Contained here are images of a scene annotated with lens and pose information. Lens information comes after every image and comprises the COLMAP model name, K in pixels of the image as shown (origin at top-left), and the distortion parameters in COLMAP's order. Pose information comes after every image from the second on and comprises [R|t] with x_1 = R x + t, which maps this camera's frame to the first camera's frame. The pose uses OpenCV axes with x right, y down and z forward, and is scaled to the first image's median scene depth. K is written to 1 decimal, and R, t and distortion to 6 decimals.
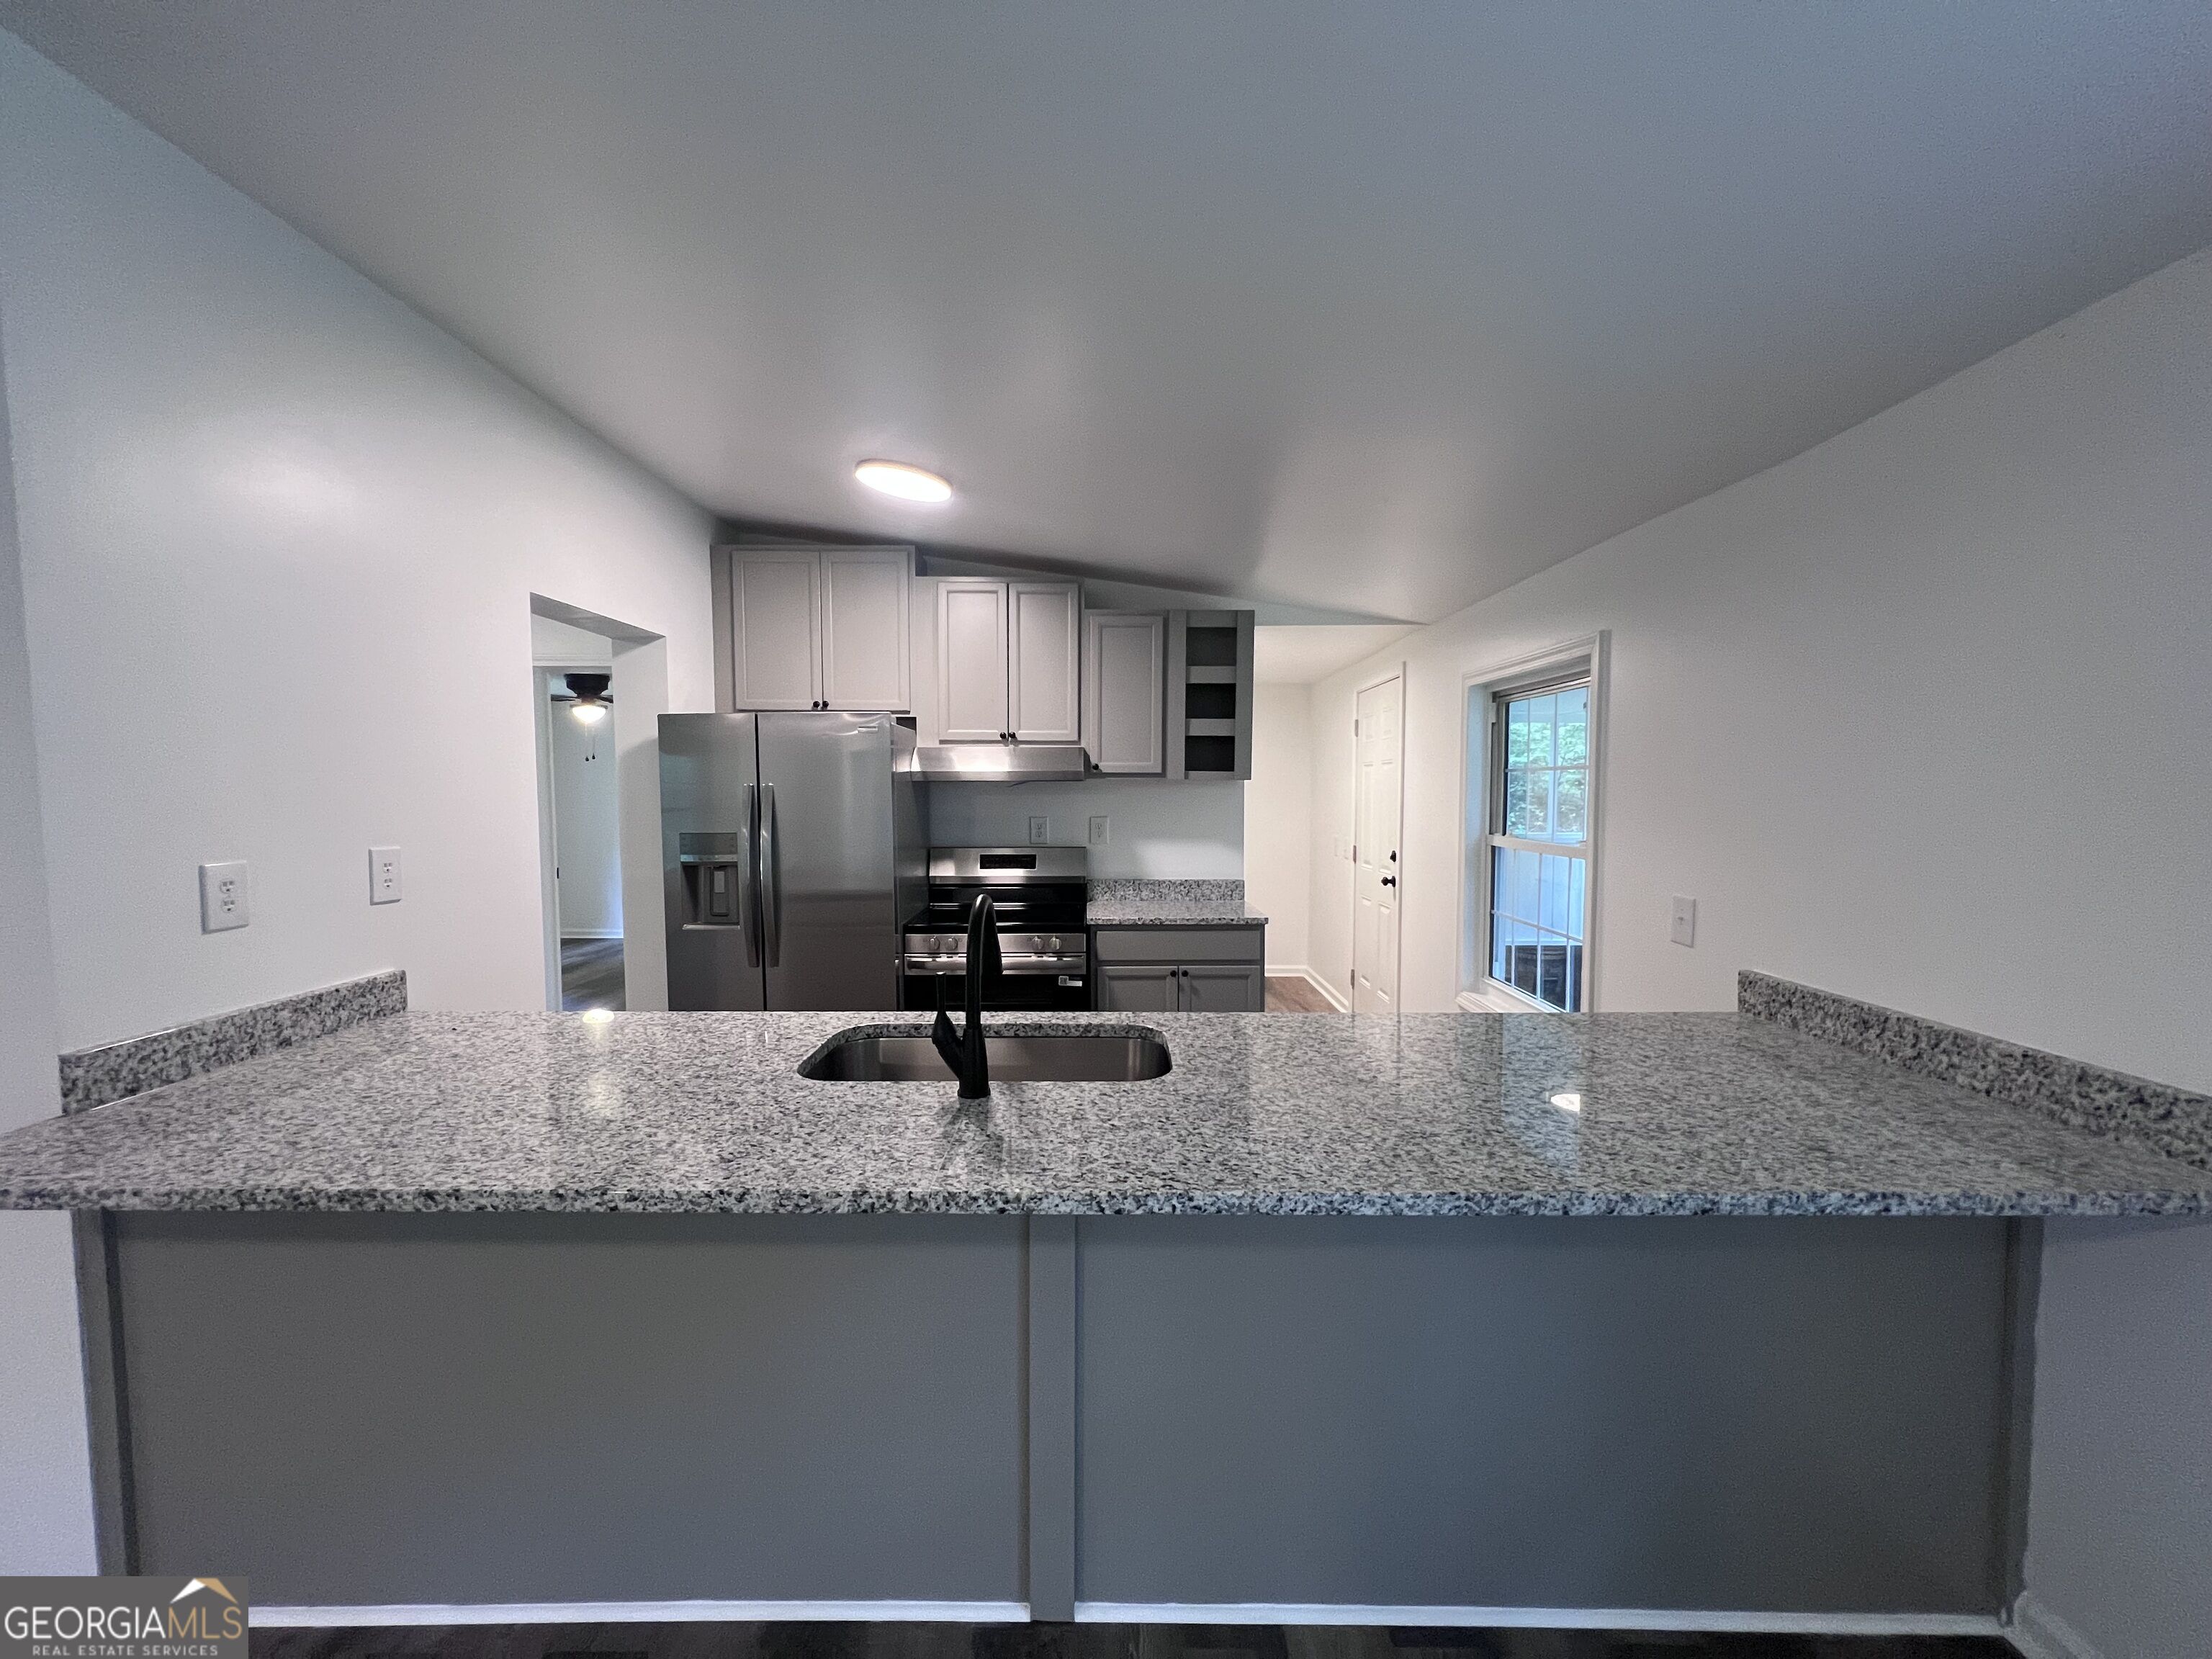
lens RADIAL K [[897.9, 0, 1105.5], [0, 897.9, 840.5], [0, 0, 1]] dist [0.001107, 0.000209]
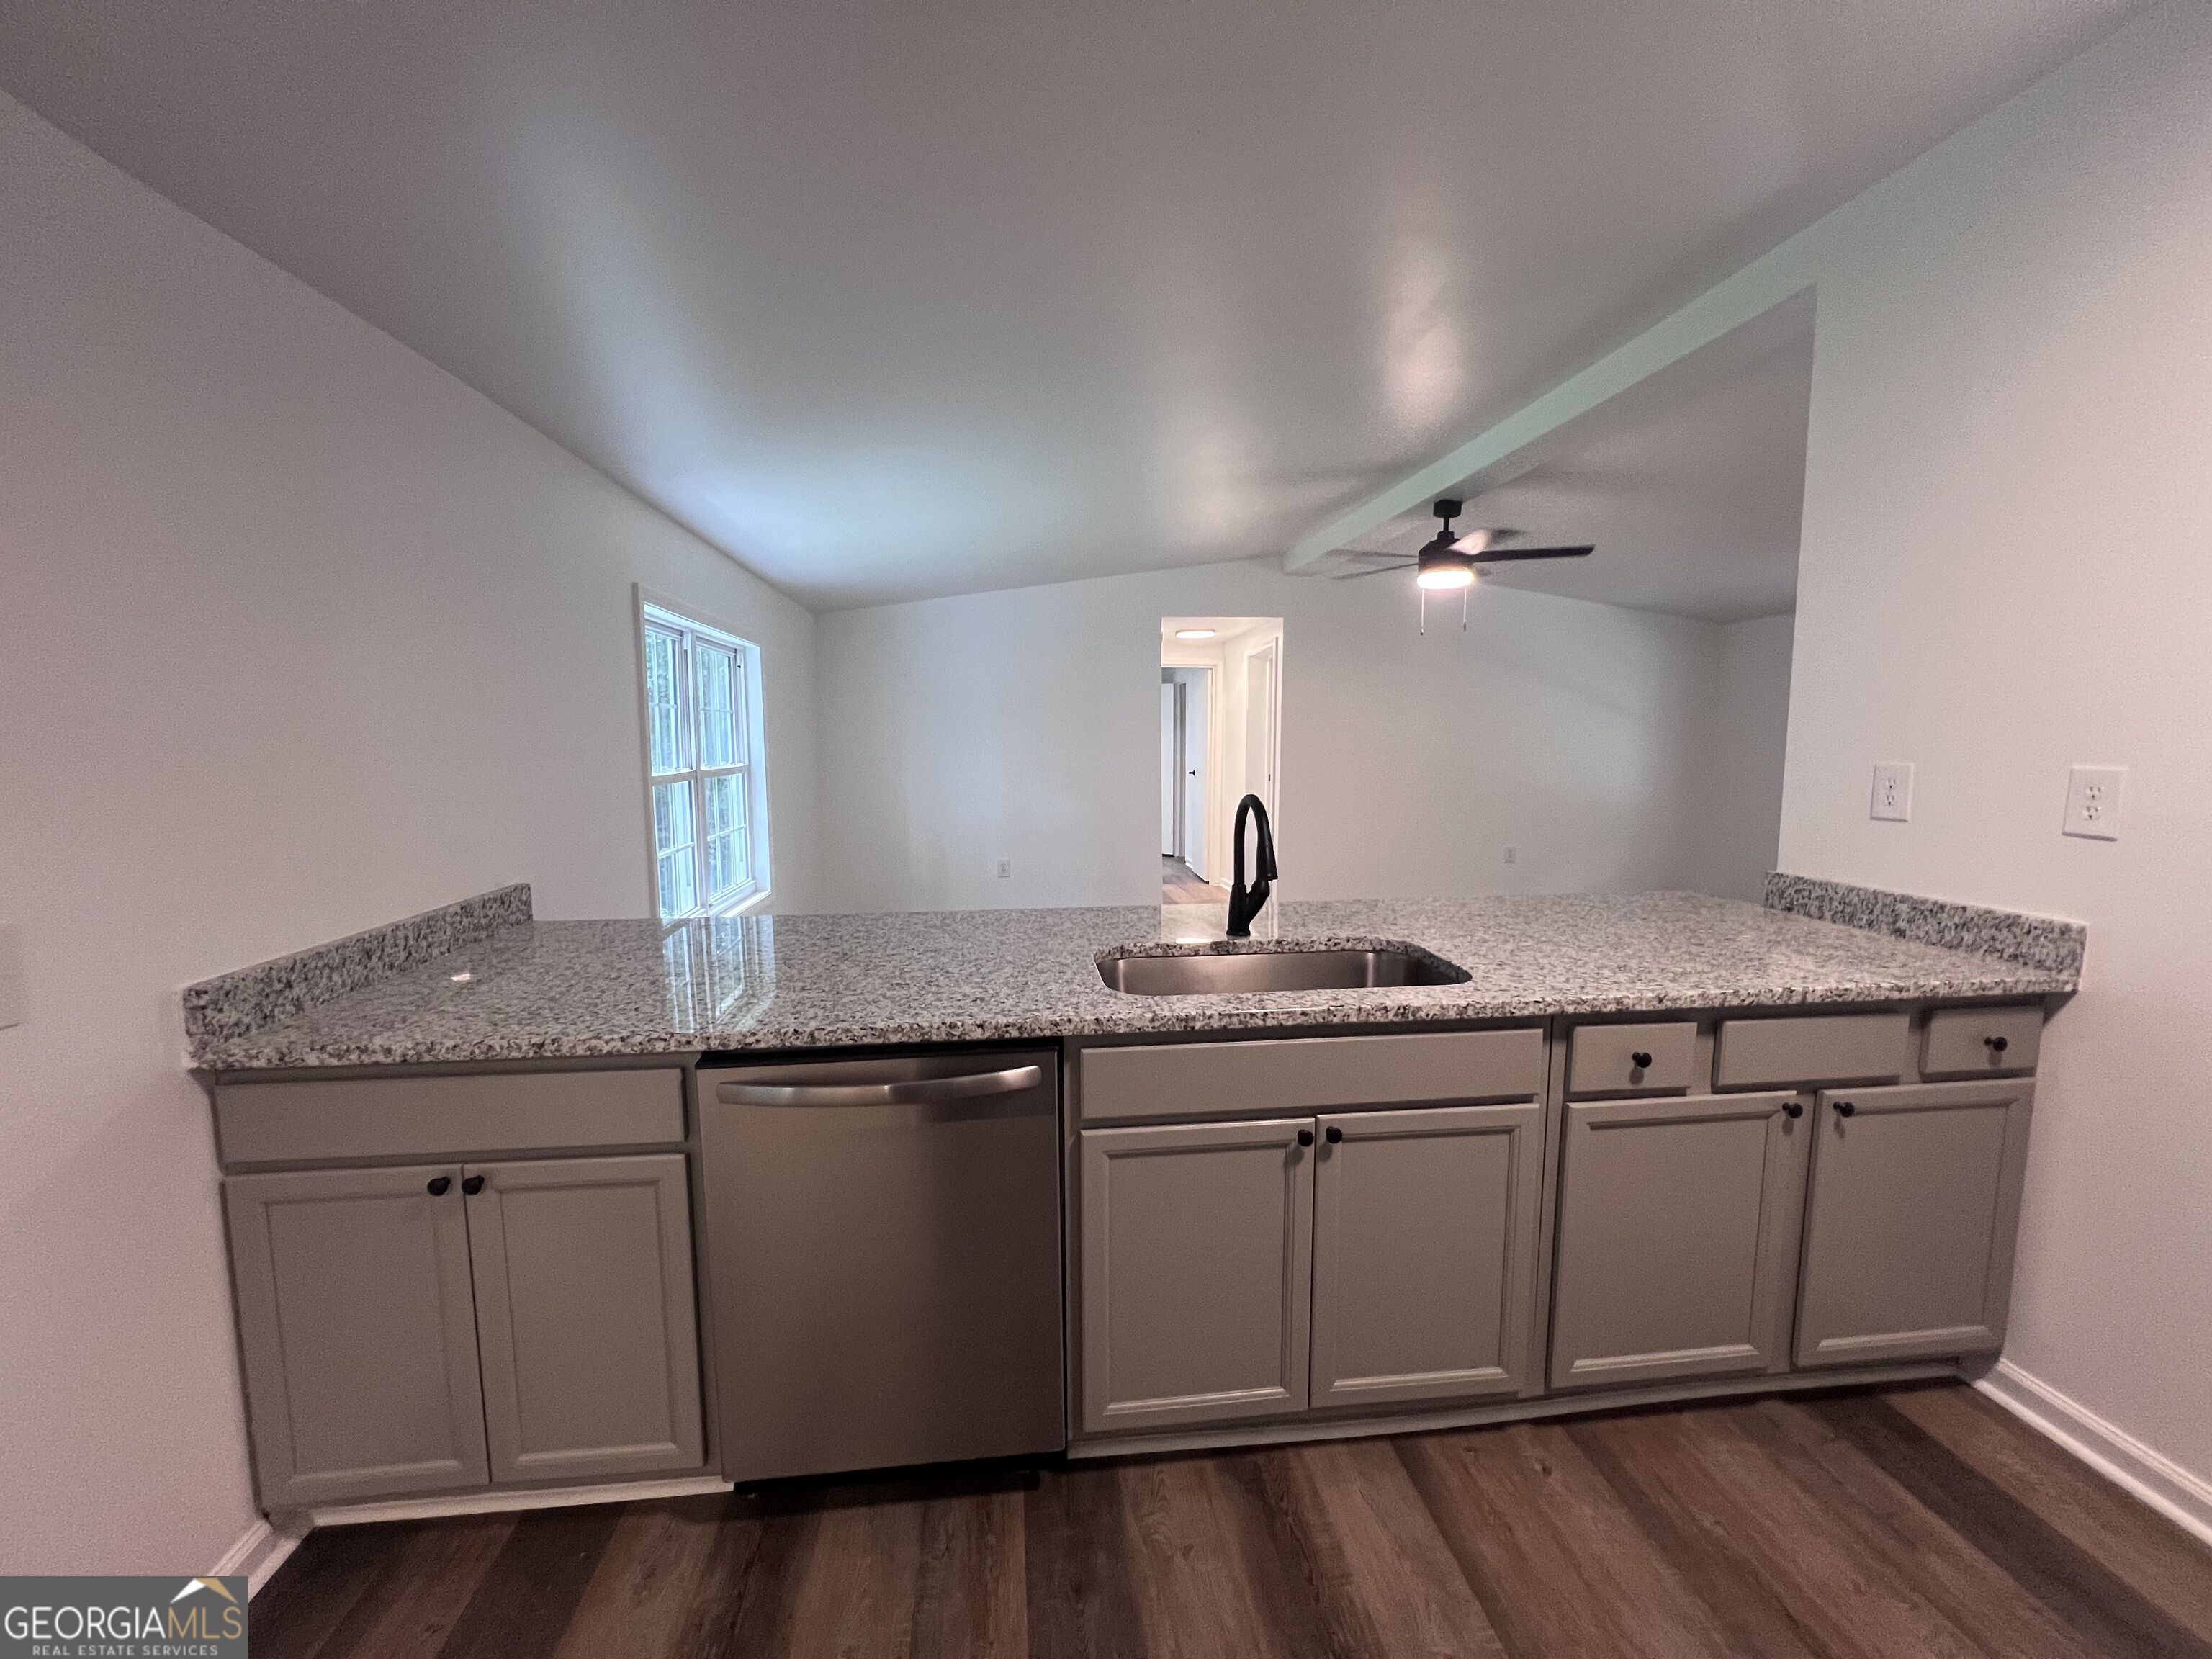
lens RADIAL K [[897.9, 0, 1105.5], [0, 897.9, 840.5], [0, 0, 1]] dist [0.001107, 0.000209]
pose [[-0.993459, 0.019994, -0.112428, 0.165811], [0.000217, 0.984881, 0.173234, -0.073652], [0.114192, 0.172076, -0.978443, 1.884220]]
